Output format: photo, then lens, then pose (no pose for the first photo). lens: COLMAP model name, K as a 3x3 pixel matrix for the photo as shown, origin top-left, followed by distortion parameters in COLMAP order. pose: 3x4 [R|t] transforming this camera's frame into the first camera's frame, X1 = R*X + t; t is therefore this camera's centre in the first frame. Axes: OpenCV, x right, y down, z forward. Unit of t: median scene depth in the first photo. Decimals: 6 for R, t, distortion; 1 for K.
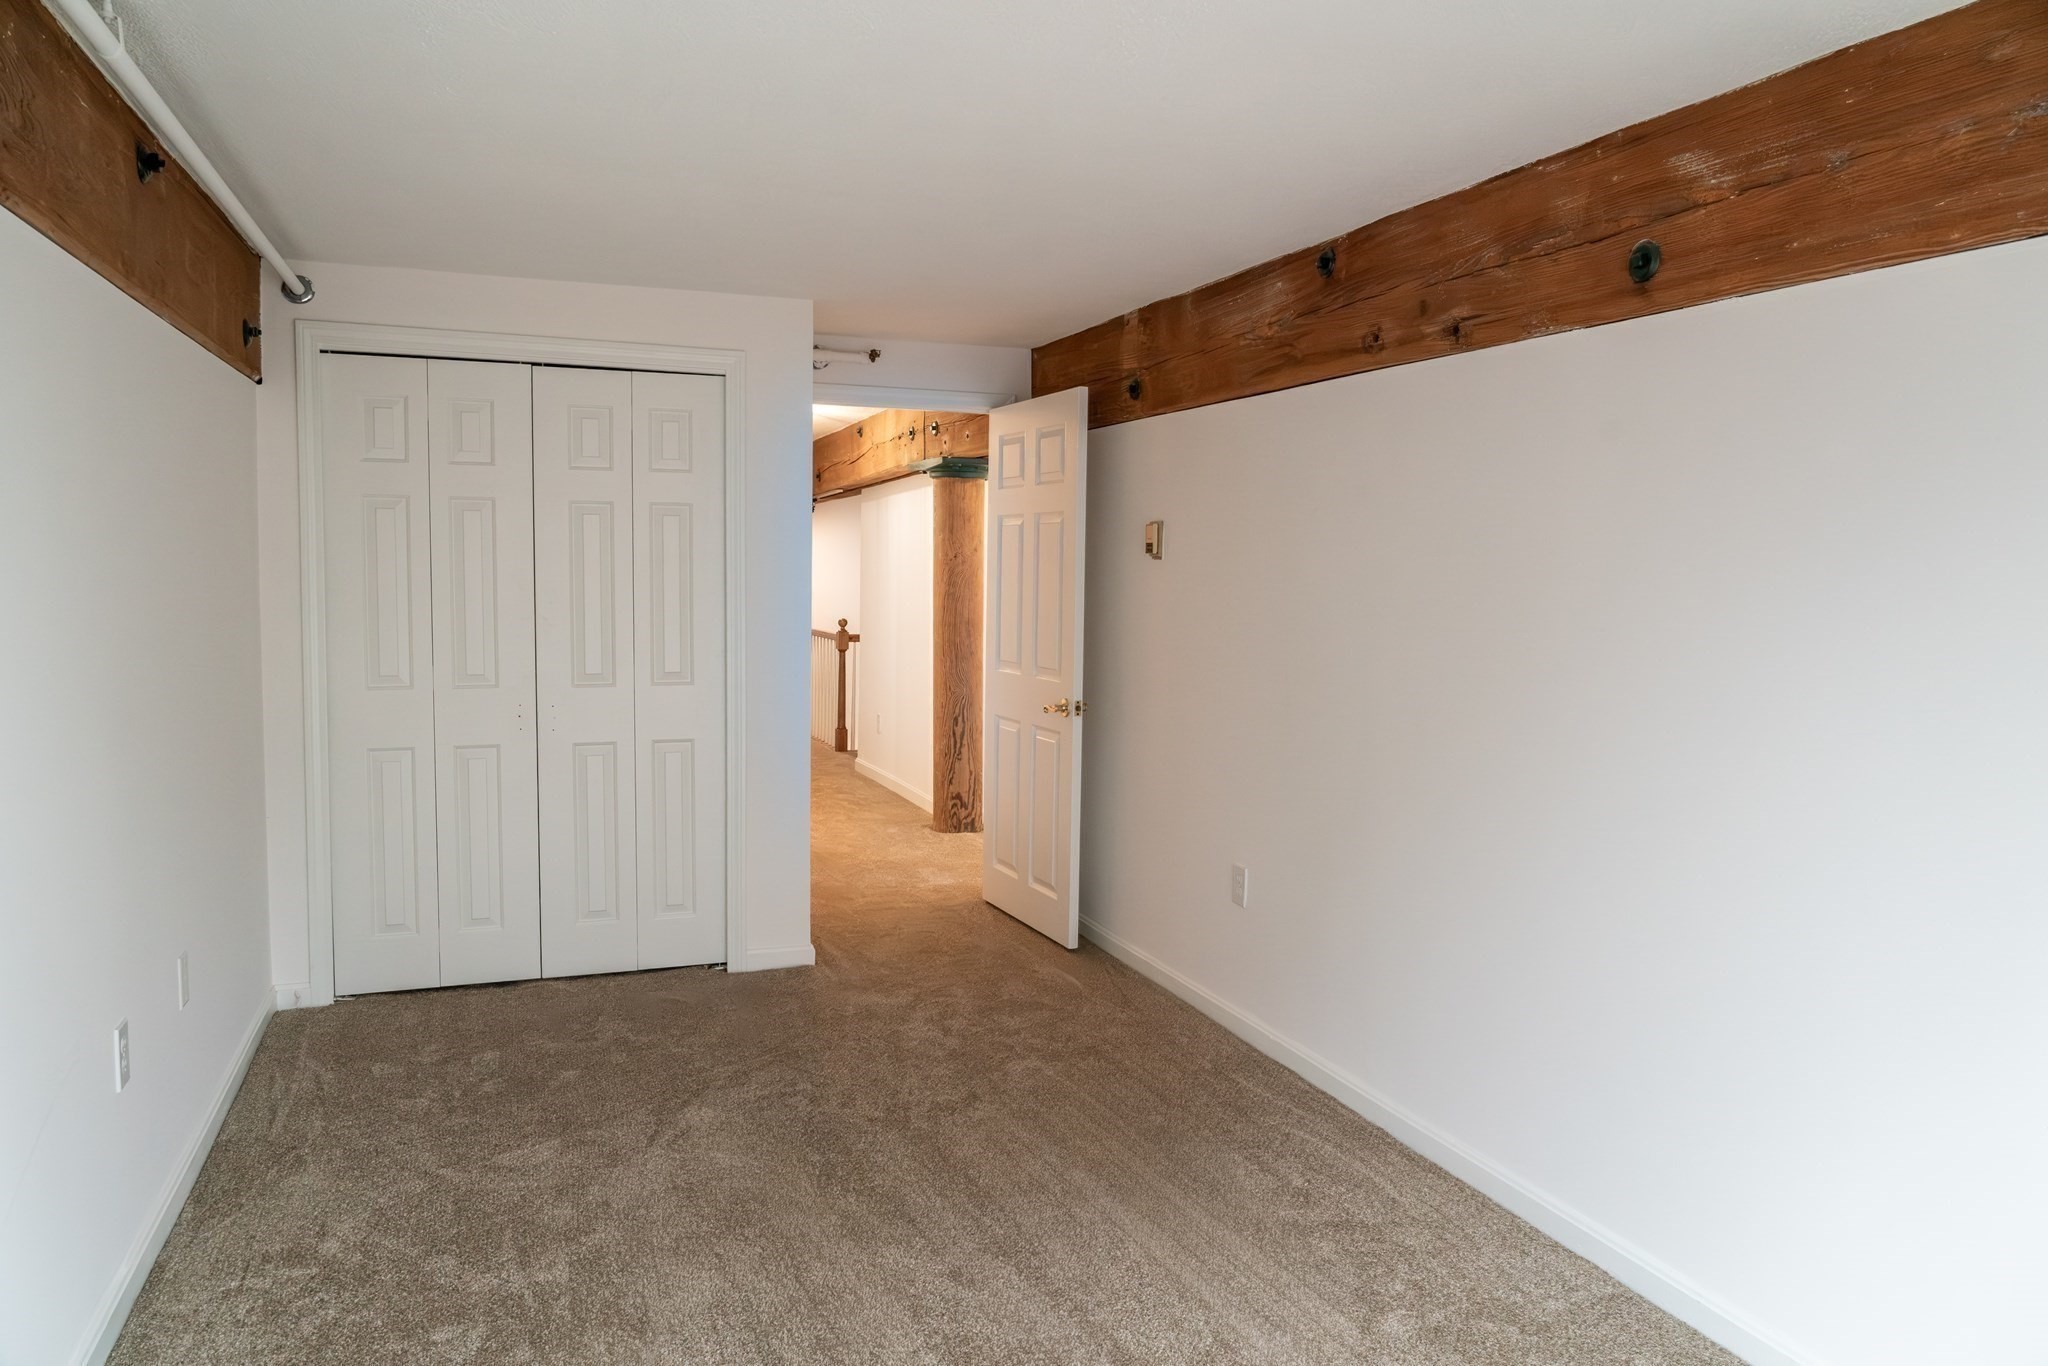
lens RADIAL K [[1403.4, 0, 1024.0], [0, 1403.4, 667.8], [0, 0, 1]] dist [-0.012344, 0.000574]
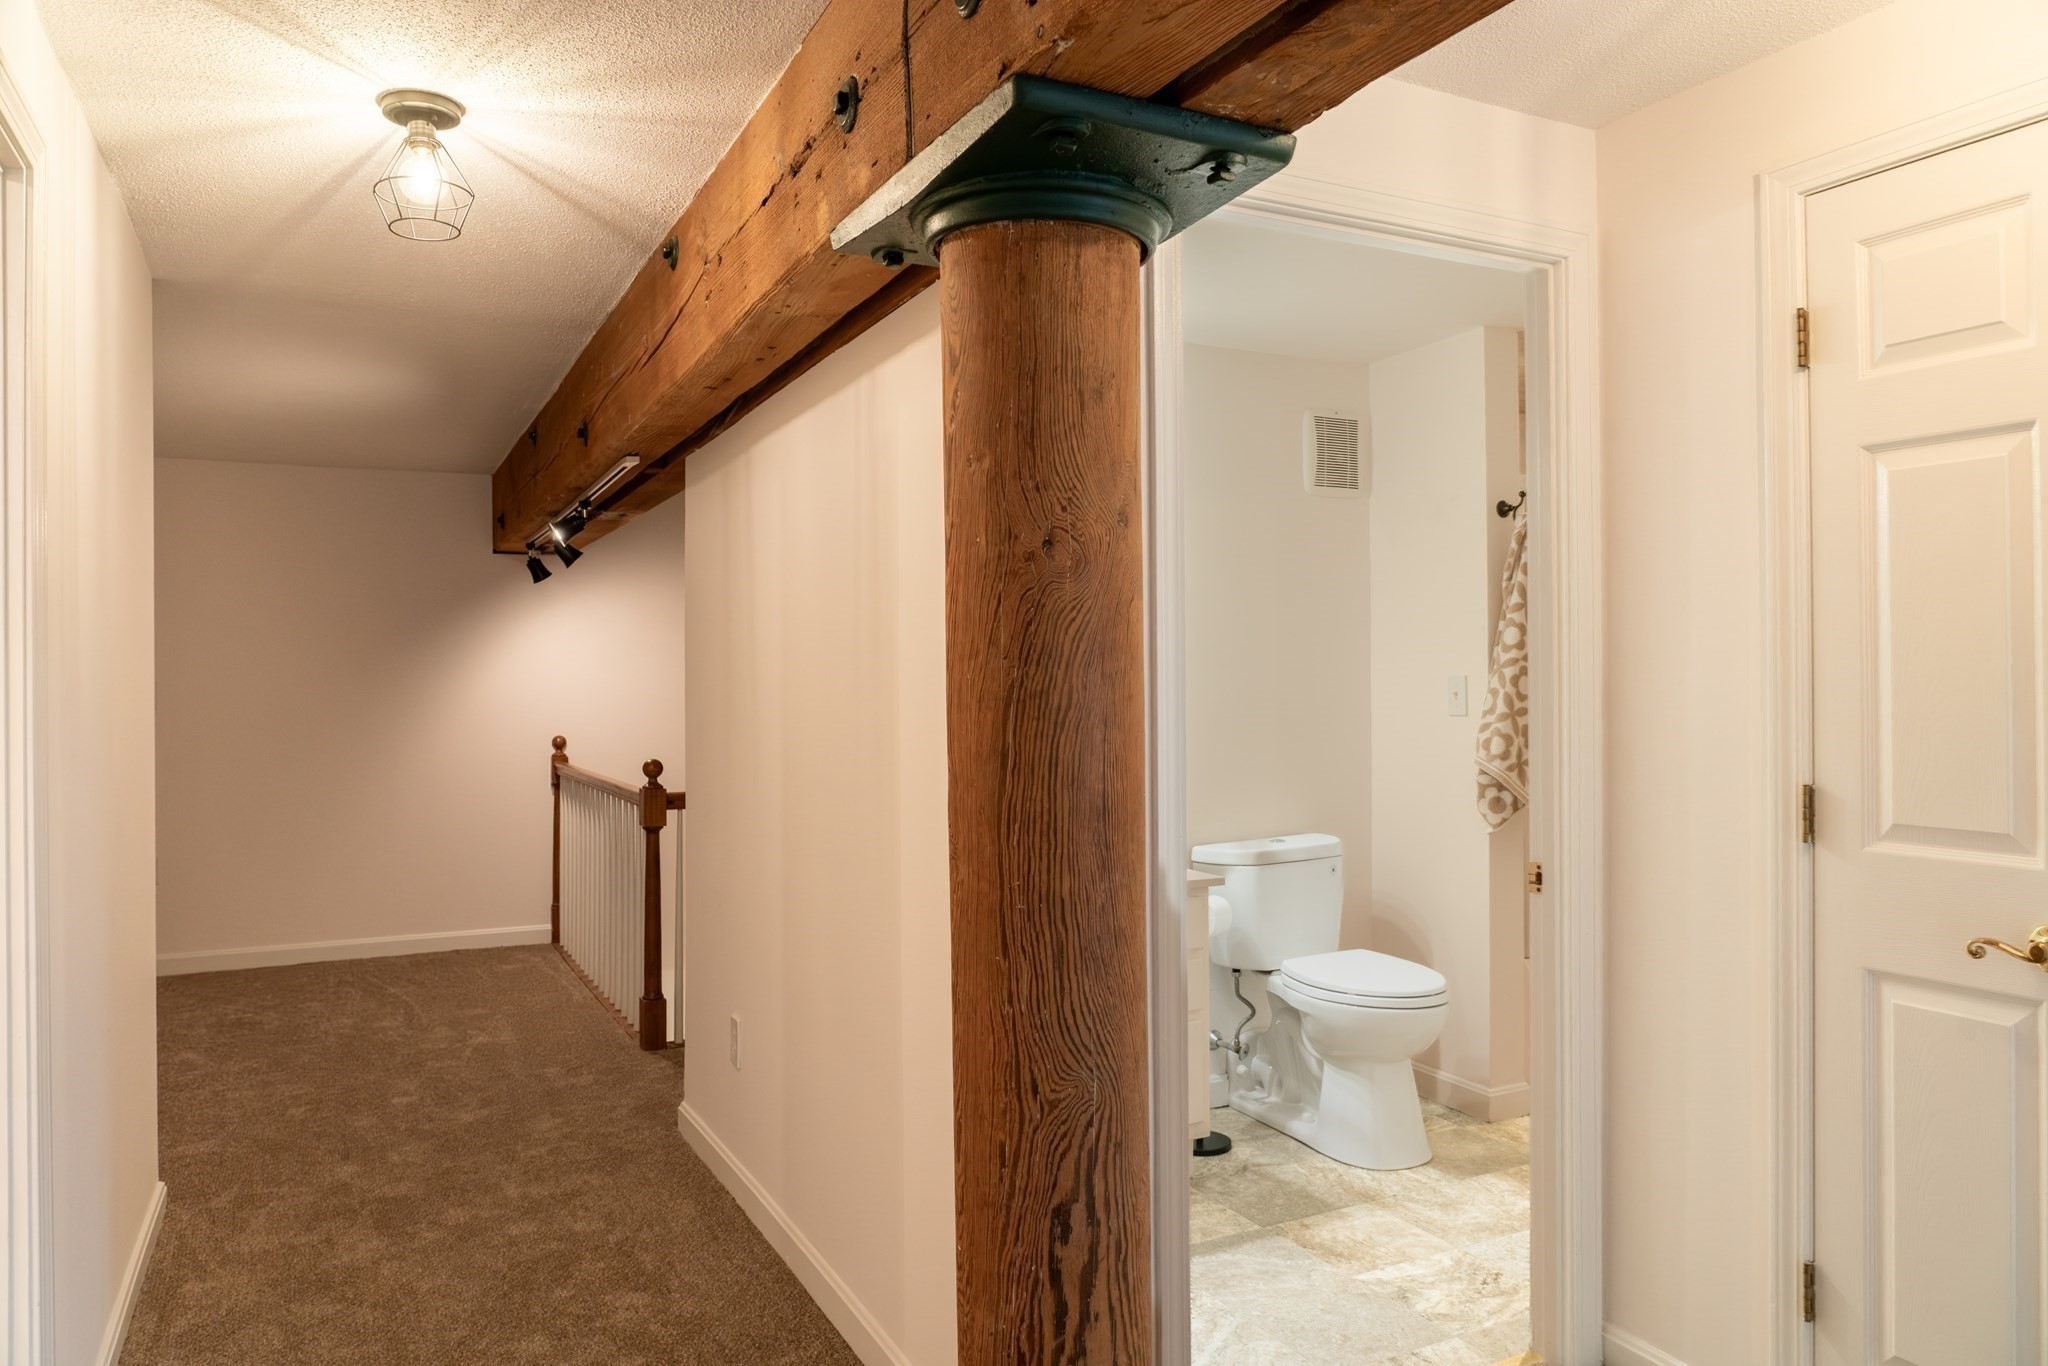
lens RADIAL K [[1403.4, 0, 1024.0], [0, 1403.4, 667.8], [0, 0, 1]] dist [-0.012344, 0.000574]
pose [[0.994386, -0.020362, 0.103834, -0.055328], [0.028199, 0.996816, -0.074579, -0.027838], [-0.101985, 0.077088, 0.991795, 0.534619]]
